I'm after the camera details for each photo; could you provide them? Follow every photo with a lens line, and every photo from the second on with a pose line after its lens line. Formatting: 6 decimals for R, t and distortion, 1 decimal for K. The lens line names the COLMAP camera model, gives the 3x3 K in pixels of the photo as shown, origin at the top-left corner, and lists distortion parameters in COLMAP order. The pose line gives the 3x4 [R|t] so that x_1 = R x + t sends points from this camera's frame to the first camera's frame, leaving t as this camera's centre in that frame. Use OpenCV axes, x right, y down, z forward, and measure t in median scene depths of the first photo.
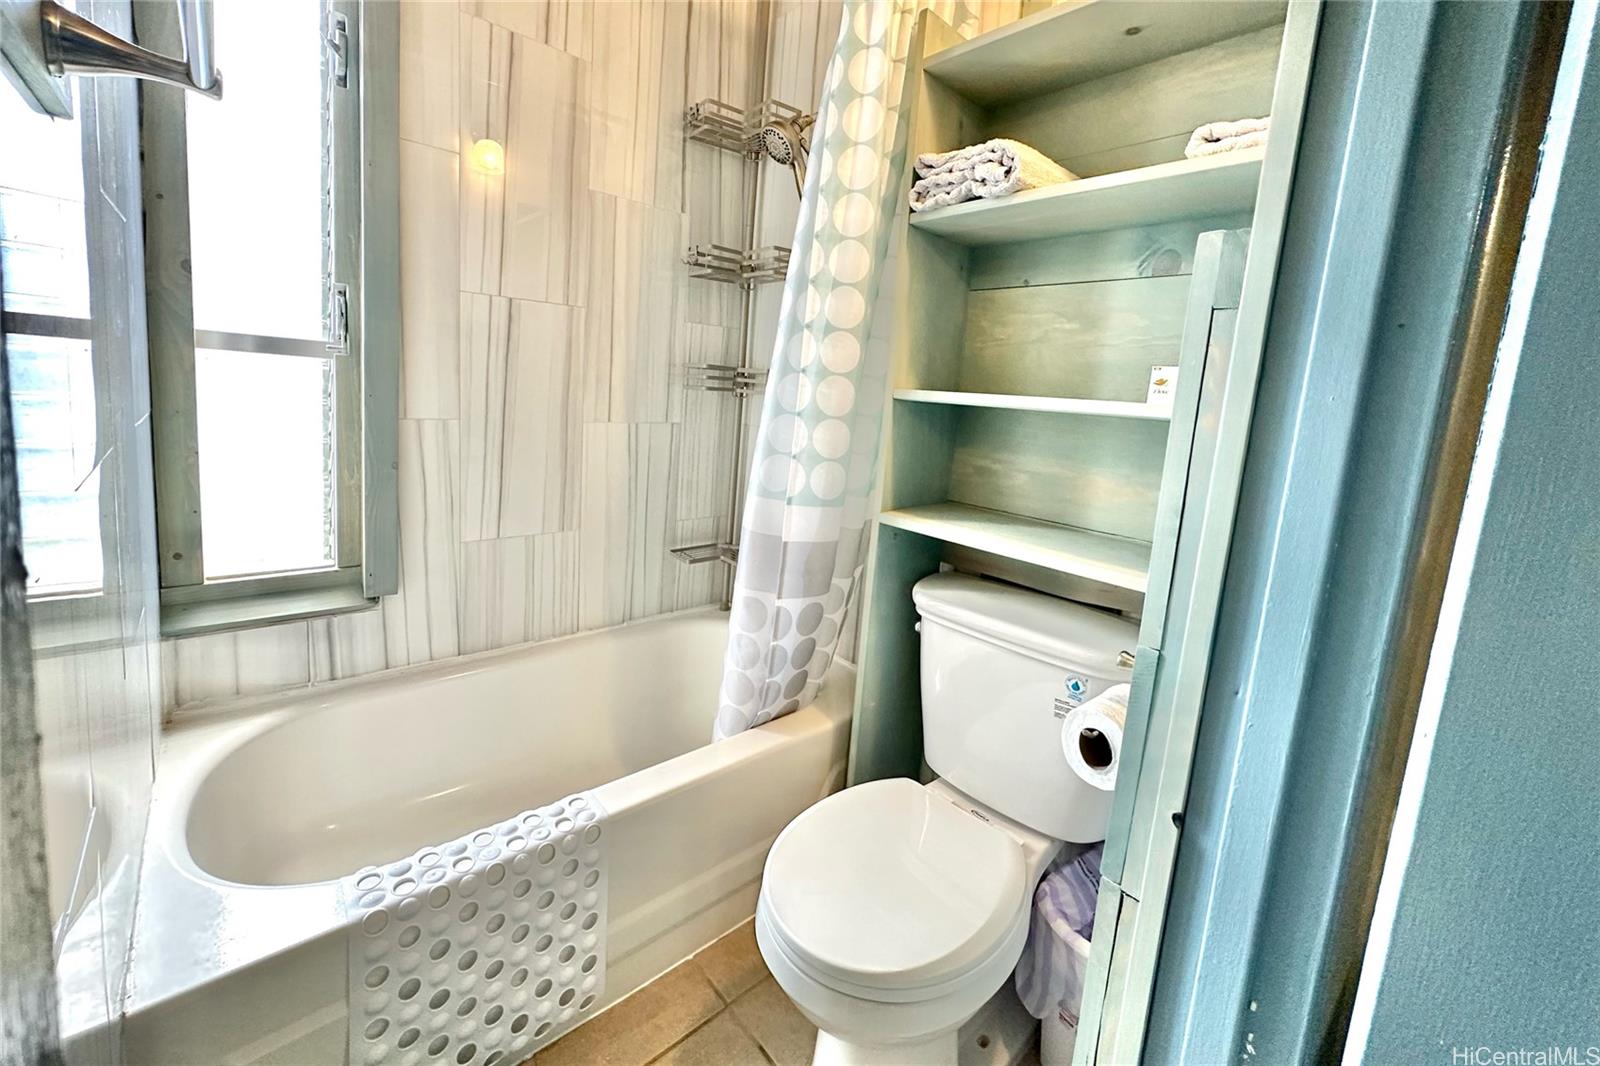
lens RADIAL K [[634.6, 0, 801.8], [0, 634.6, 474.5], [0, 0, 1]] dist [-0.002396, 0.000541]
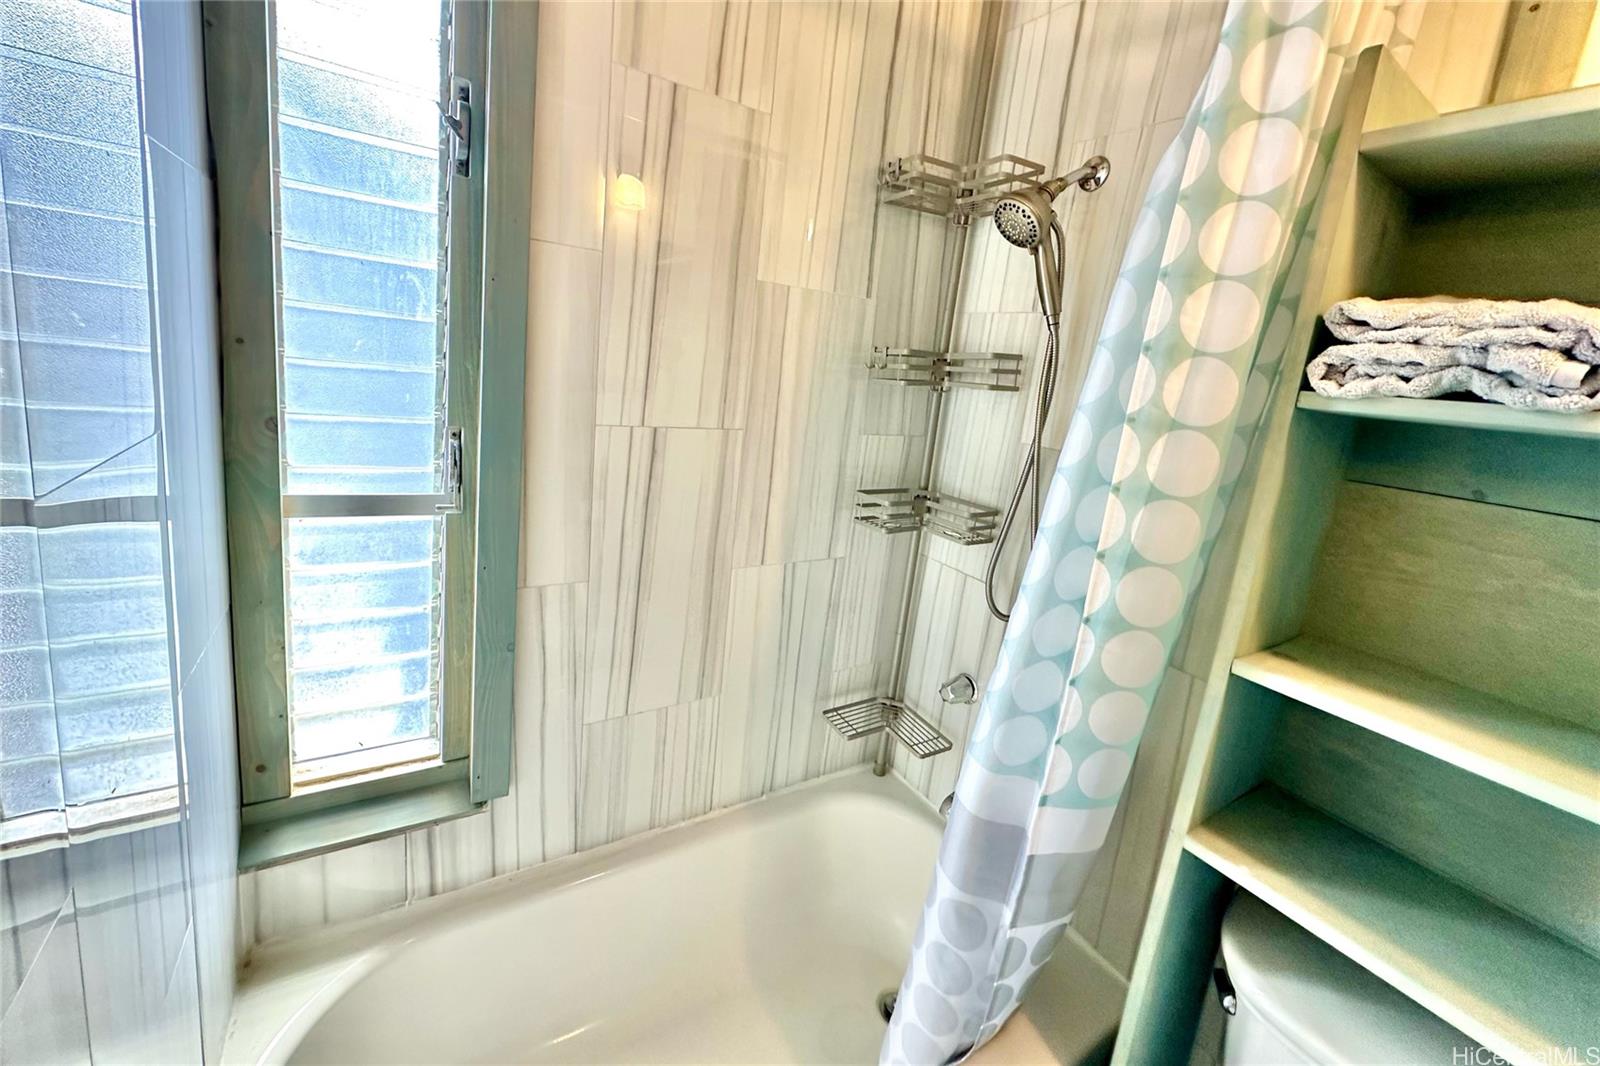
lens RADIAL K [[634.6, 0, 803.6], [0, 634.6, 484.9], [0, 0, 1]] dist [-0.002396, 0.000541]
pose [[0.985714, 0.062261, -0.156497, -0.164312], [-0.056239, 0.997507, 0.042628, -0.270920], [0.158761, -0.033218, 0.986758, 0.275026]]
